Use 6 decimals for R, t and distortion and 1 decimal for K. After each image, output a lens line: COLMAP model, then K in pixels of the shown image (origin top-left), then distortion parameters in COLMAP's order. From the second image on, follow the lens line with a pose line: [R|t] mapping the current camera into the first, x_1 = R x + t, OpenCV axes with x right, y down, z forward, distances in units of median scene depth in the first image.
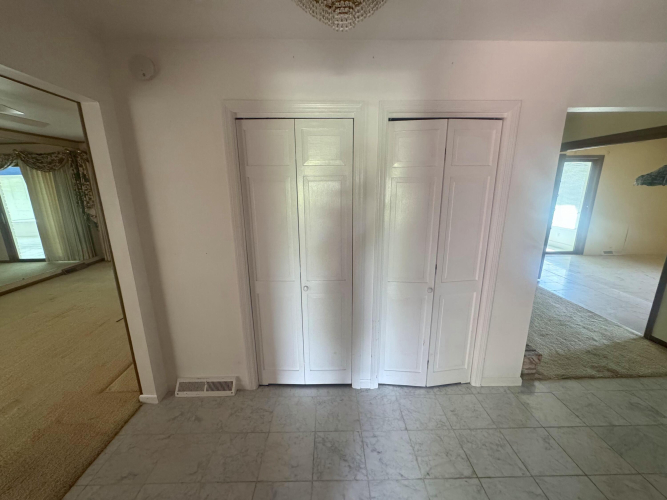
lens RADIAL K [[266.6, 0, 333.7], [0, 266.6, 250.2], [0, 0, 1]] dist [-0.000992, -0.000597]
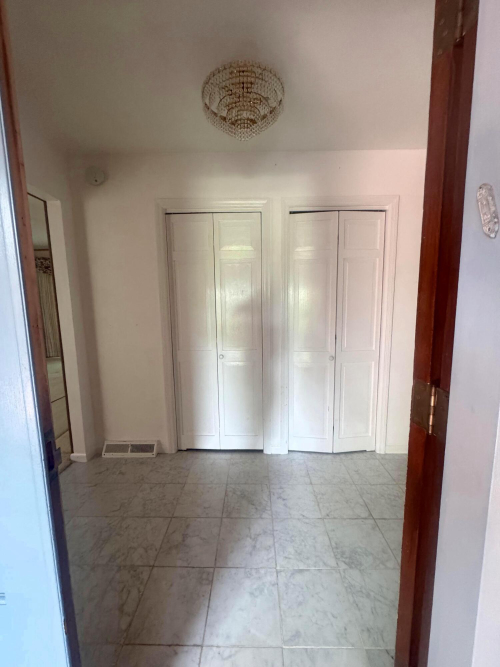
lens RADIAL K [[266.6, 0, 250.4], [0, 266.6, 333.7], [0, 0, 1]] dist [-0.000992, -0.000597]
pose [[0.999489, -0.001154, -0.031957, 0.055783], [-0.002350, 0.993997, -0.109386, 0.168915], [0.031892, 0.109405, 0.993486, -0.135476]]
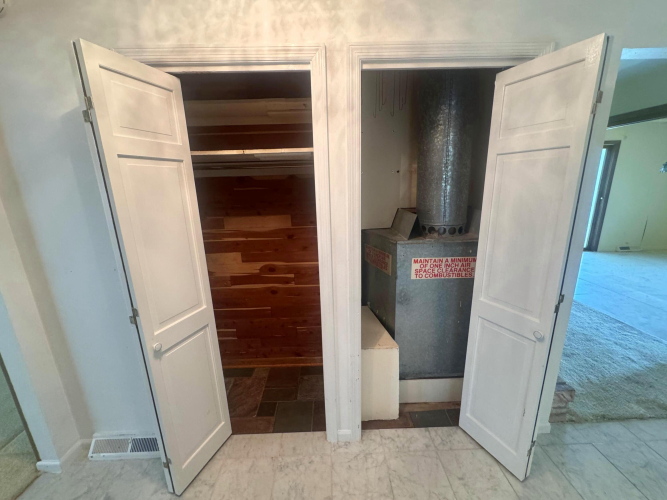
lens RADIAL K [[266.6, 0, 332.2], [0, 266.6, 249.9], [0, 0, 1]] dist [-0.000992, -0.000597]
pose [[0.999790, -0.020468, -0.000864, 0.105317], [0.020473, 0.999772, 0.006053, -0.032719], [0.000740, -0.006070, 0.999981, 0.270243]]
